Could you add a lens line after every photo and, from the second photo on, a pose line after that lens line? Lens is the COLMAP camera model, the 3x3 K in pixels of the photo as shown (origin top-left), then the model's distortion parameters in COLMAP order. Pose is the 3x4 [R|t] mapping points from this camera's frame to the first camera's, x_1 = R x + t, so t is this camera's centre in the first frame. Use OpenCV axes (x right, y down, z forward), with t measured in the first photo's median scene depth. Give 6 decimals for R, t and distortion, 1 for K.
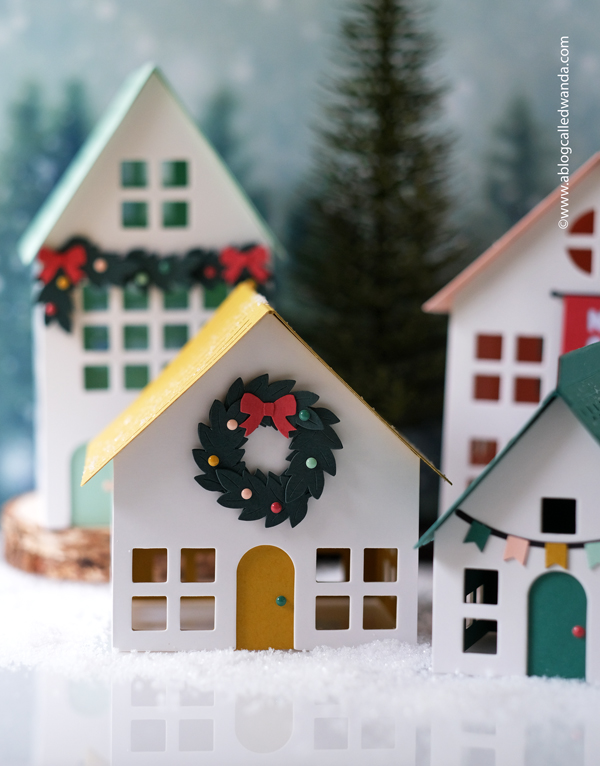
lens RADIAL K [[2232.6, 0, 300.0], [0, 2232.6, 383.0], [0, 0, 1]] dist [0.008909, -0.655725]
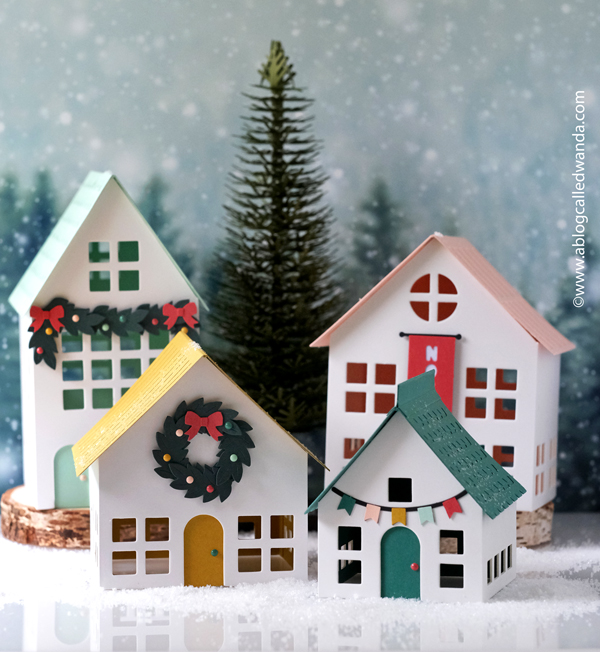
lens RADIAL K [[2336.8, 0, 300.0], [0, 2336.8, 326.0], [0, 0, 1]] dist [0.000389, -0.399231]
pose [[0.998711, -0.016005, 0.048172, -0.023801], [0.017053, 0.999625, -0.021441, -0.017021], [-0.047811, 0.022235, 0.998609, -0.533270]]
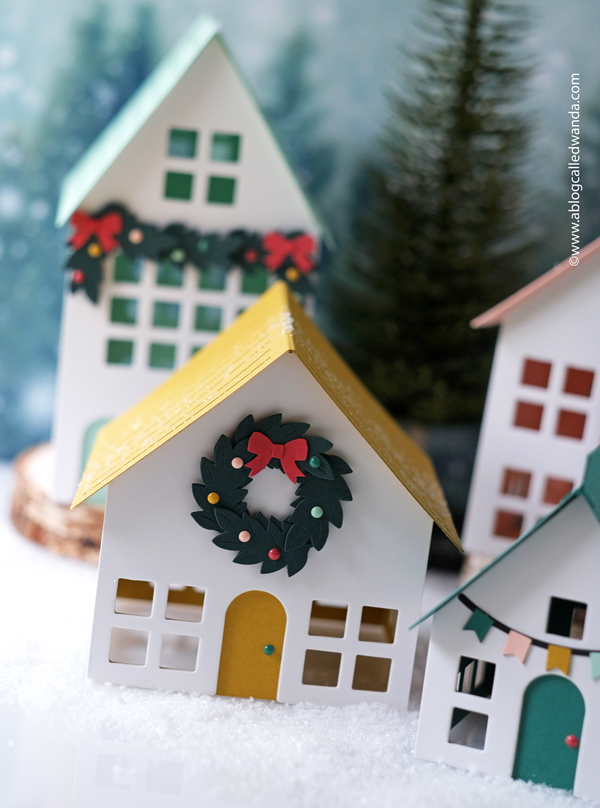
lens RADIAL K [[2240.6, 0, 300.0], [0, 2240.6, 404.0], [0, 0, 1]] dist [-0.009558, 0.260156]
pose [[0.991873, 0.120531, -0.040754, 0.030650], [-0.115609, 0.987523, 0.106927, -0.107906], [0.053133, -0.101346, 0.993431, 0.069390]]
